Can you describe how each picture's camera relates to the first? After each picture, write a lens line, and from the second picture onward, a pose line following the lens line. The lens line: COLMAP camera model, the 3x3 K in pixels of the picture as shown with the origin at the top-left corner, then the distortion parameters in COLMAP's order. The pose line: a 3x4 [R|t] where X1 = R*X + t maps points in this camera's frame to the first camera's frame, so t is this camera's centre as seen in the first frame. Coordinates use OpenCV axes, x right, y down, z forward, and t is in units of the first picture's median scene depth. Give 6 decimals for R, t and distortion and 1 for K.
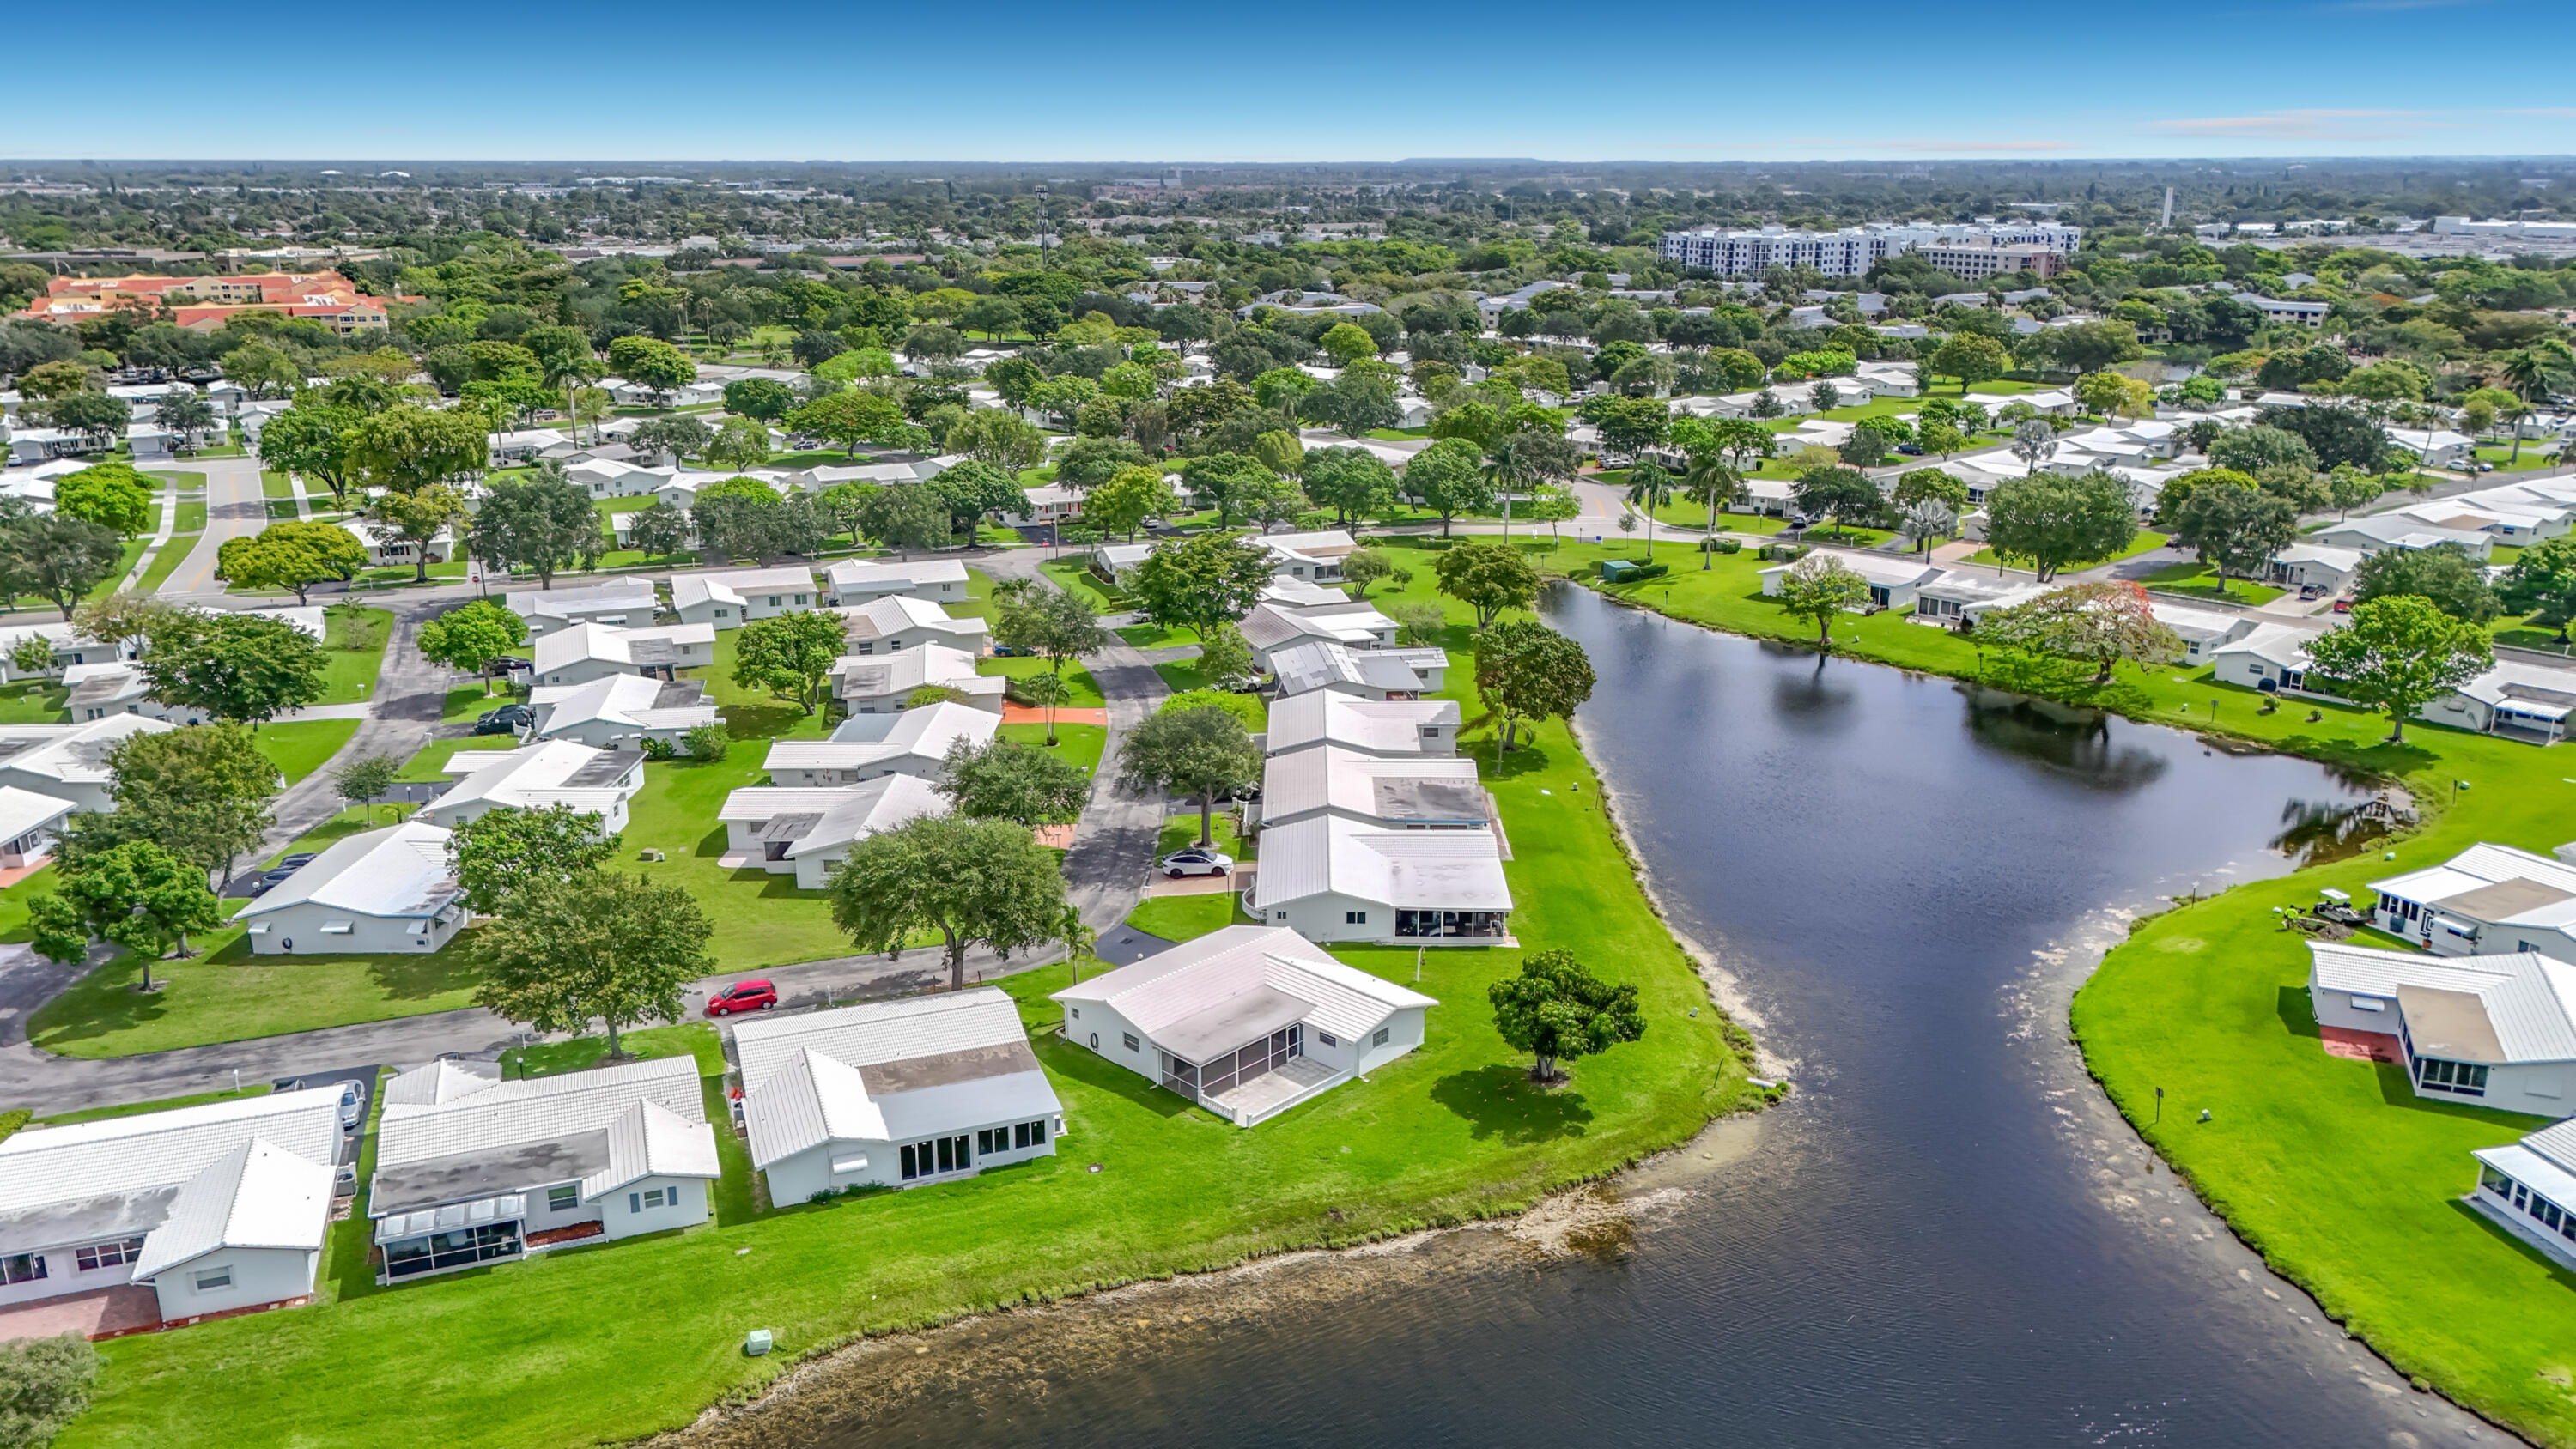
lens RADIAL K [[1921.4, 0, 1299.8], [0, 1921.4, 743.4], [0, 0, 1]] dist [0.065547, -0.054173]
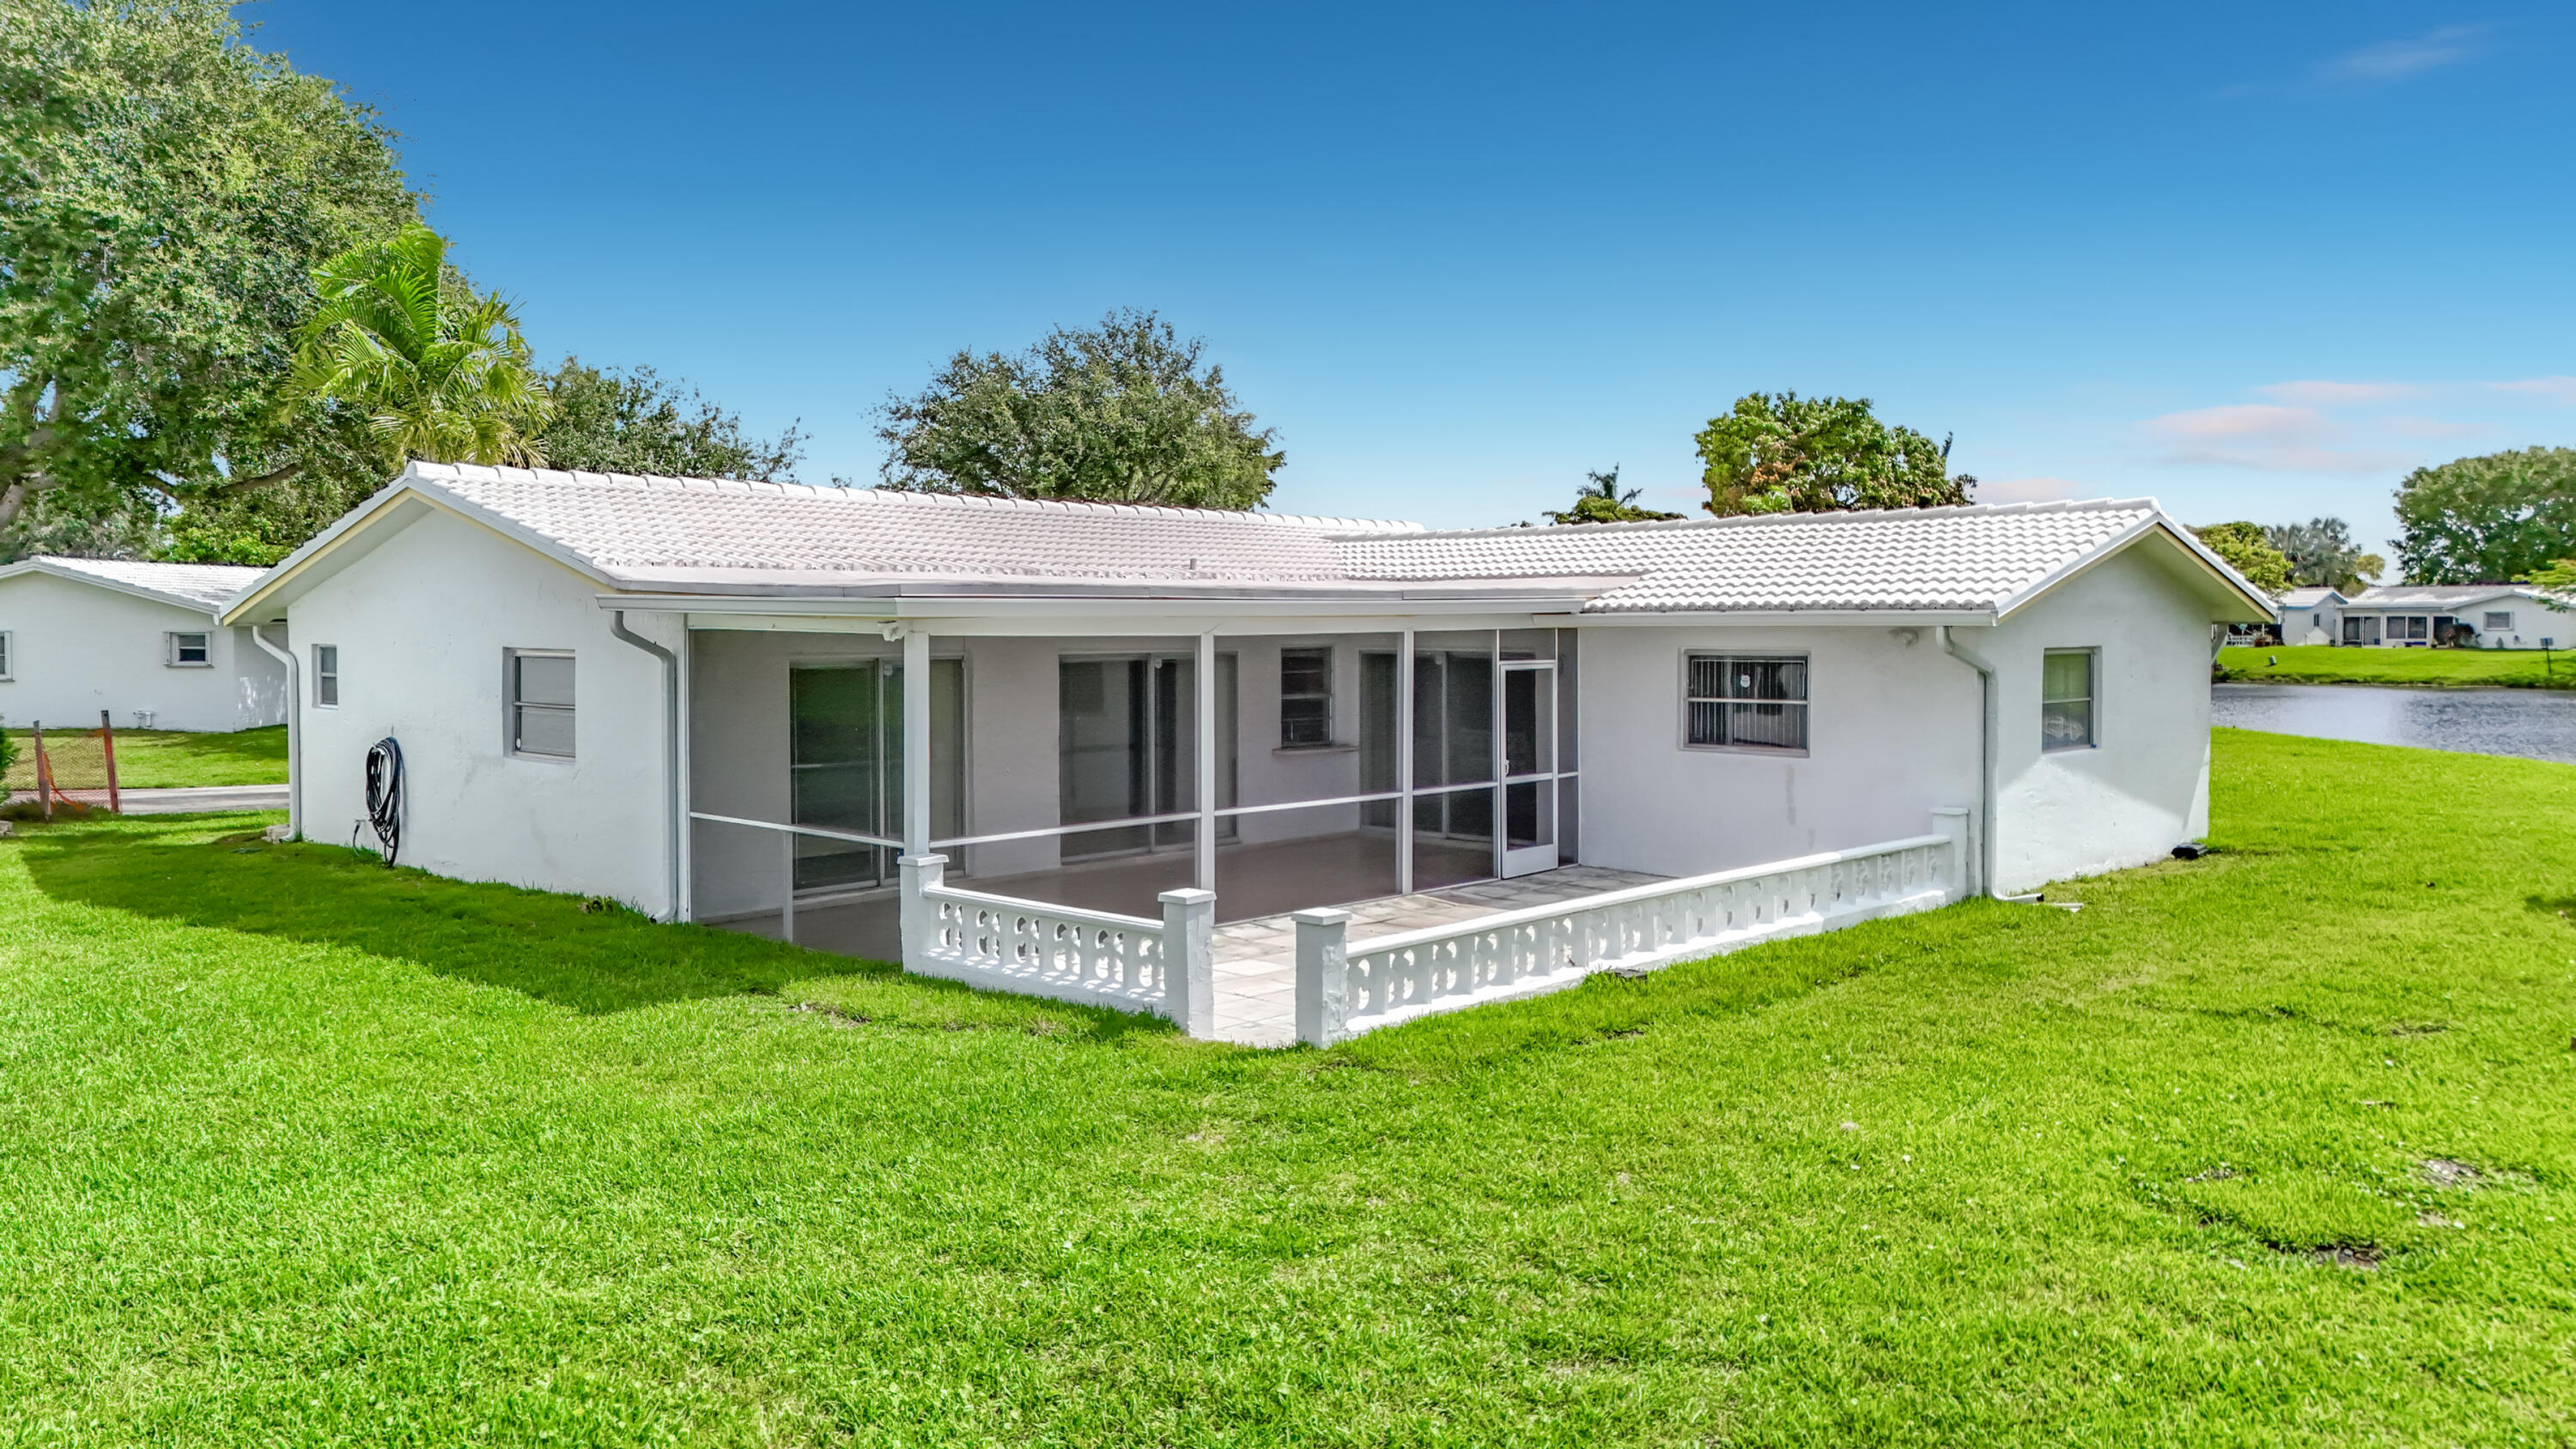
lens RADIAL K [[1921.4, 0, 1286.6], [0, 1921.4, 703.2], [0, 0, 1]] dist [0.065547, -0.054173]
pose [[0.999889, -0.006258, 0.013540, -0.028986], [0.009498, 0.967057, -0.254381, 0.204128], [-0.011502, 0.254481, 0.967009, 0.875516]]
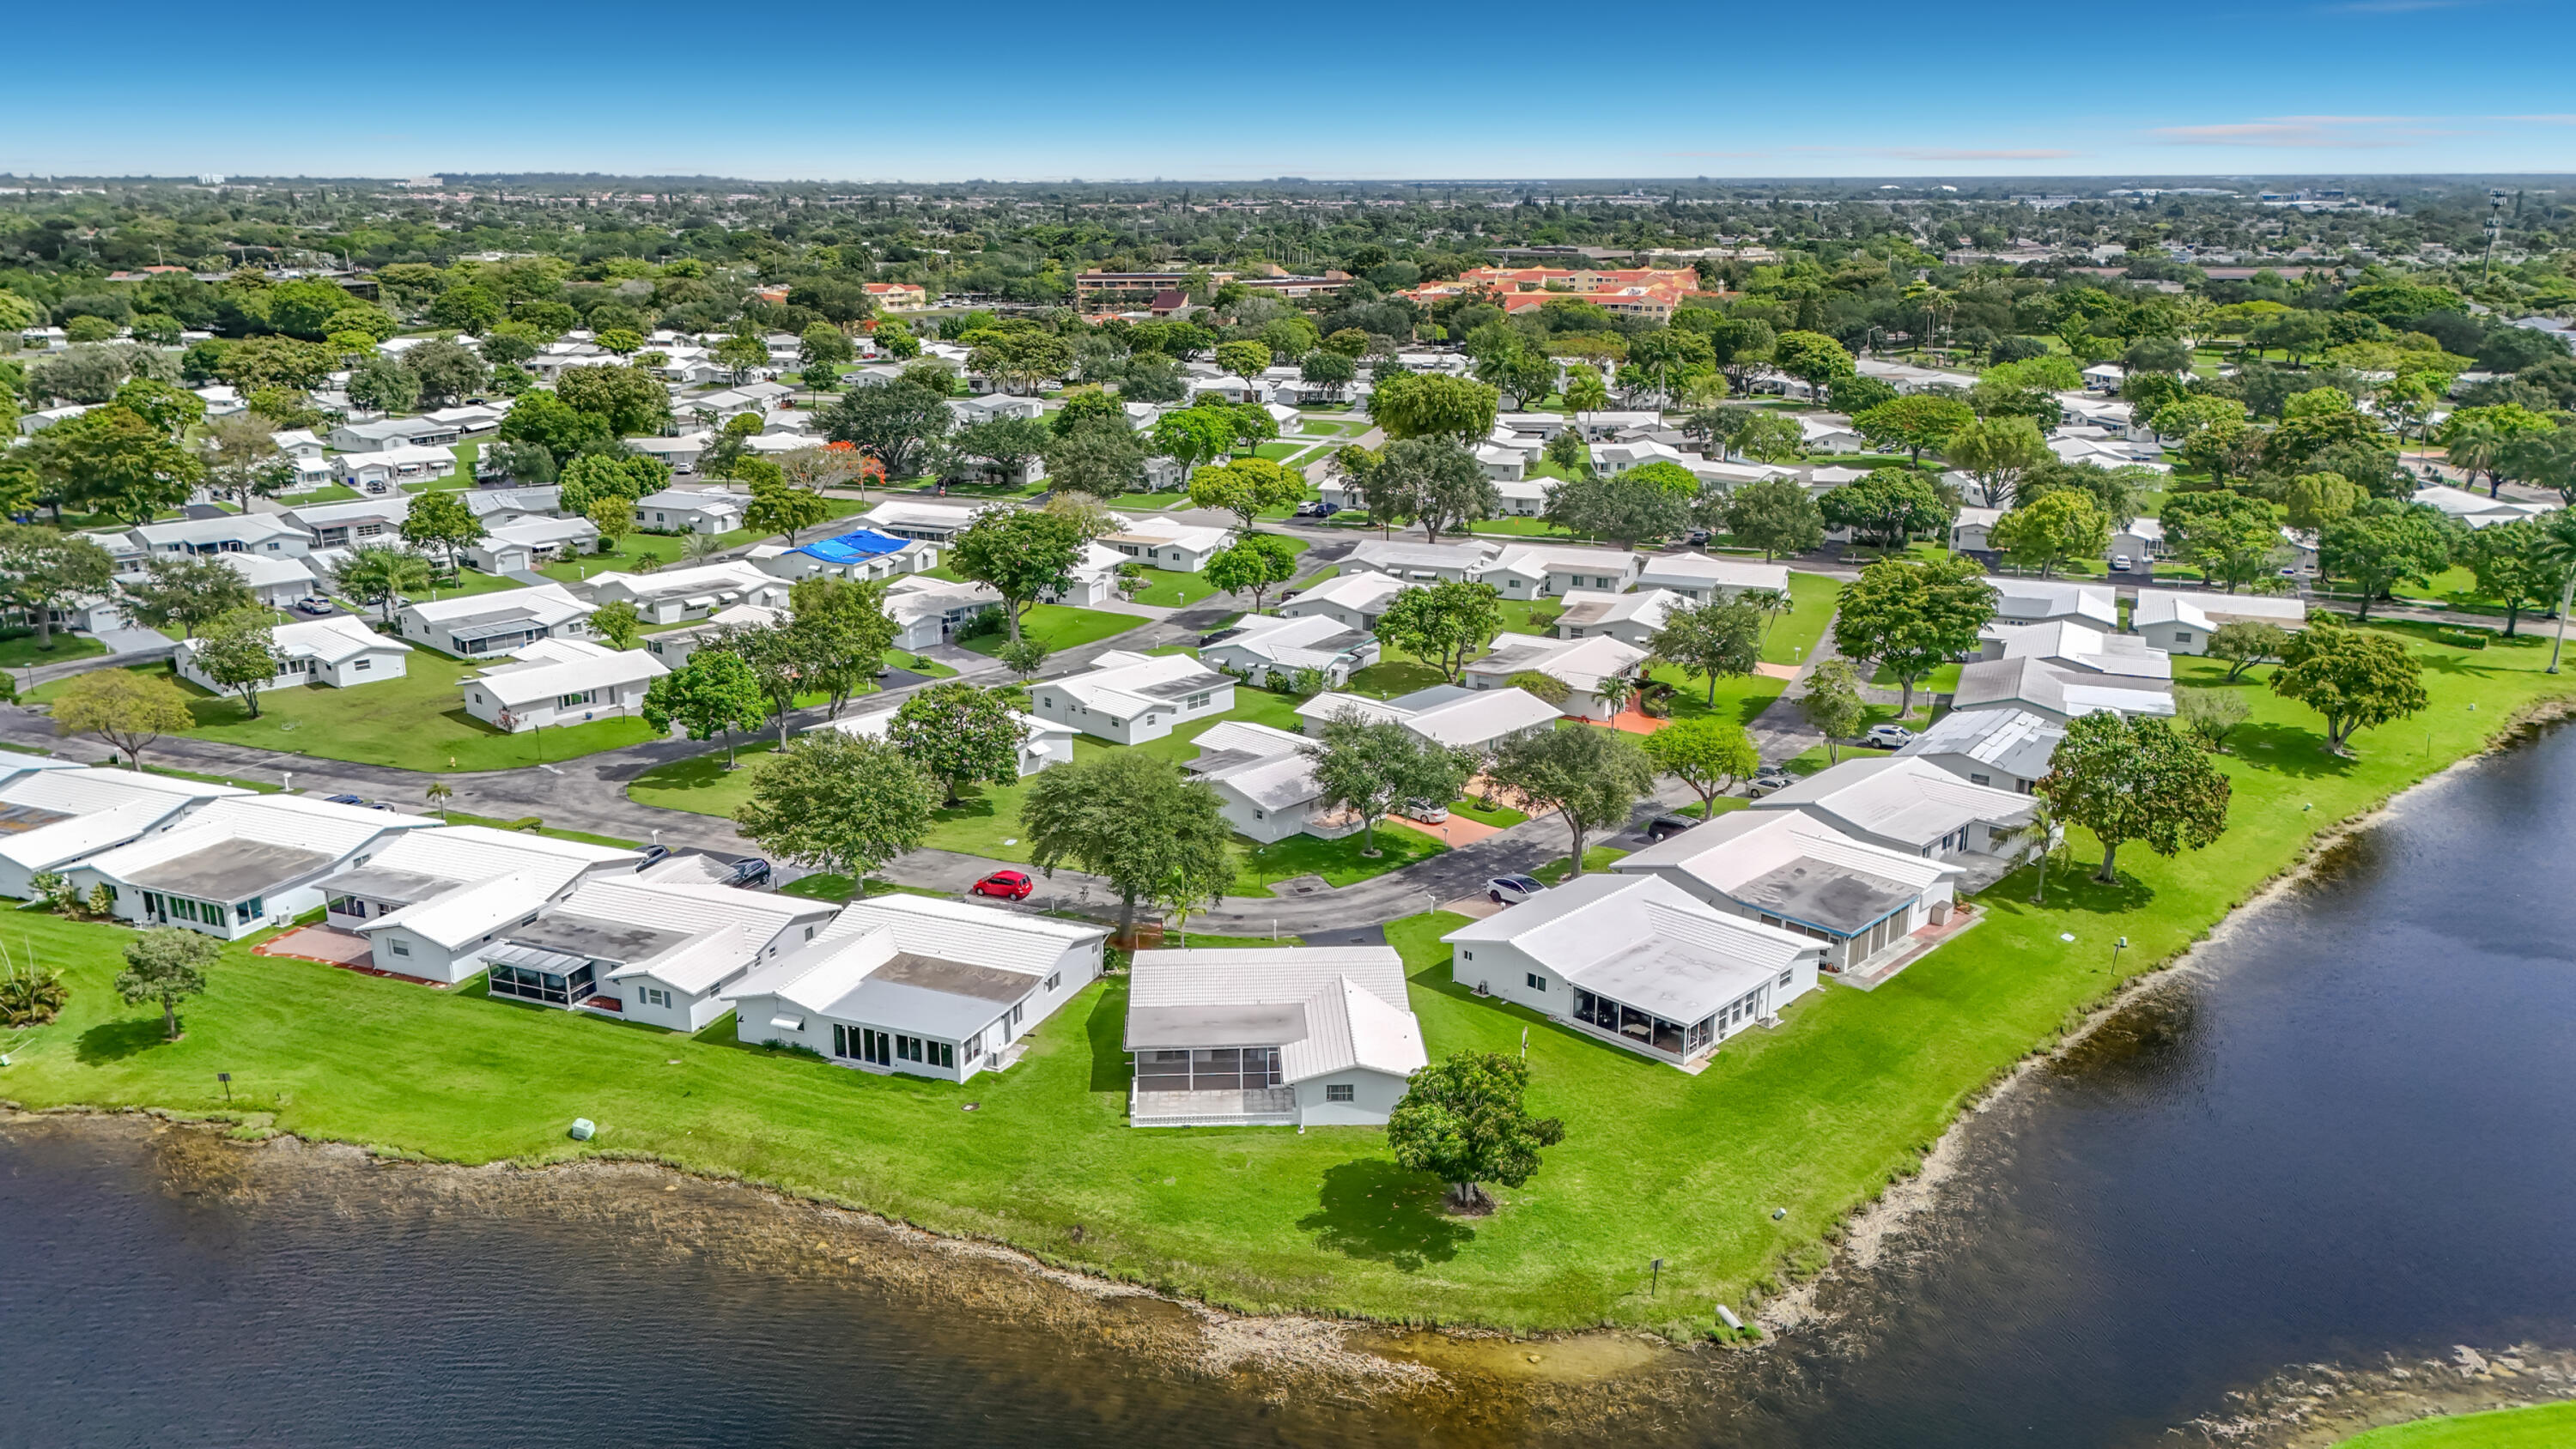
lens RADIAL K [[1921.4, 0, 1295.5], [0, 1921.4, 712.7], [0, 0, 1]] dist [0.065547, -0.054173]
pose [[0.728384, 0.187864, -0.658911, 0.601037], [-0.202535, 0.977736, 0.054876, -0.064551], [0.654550, 0.093481, 0.750217, 0.322542]]
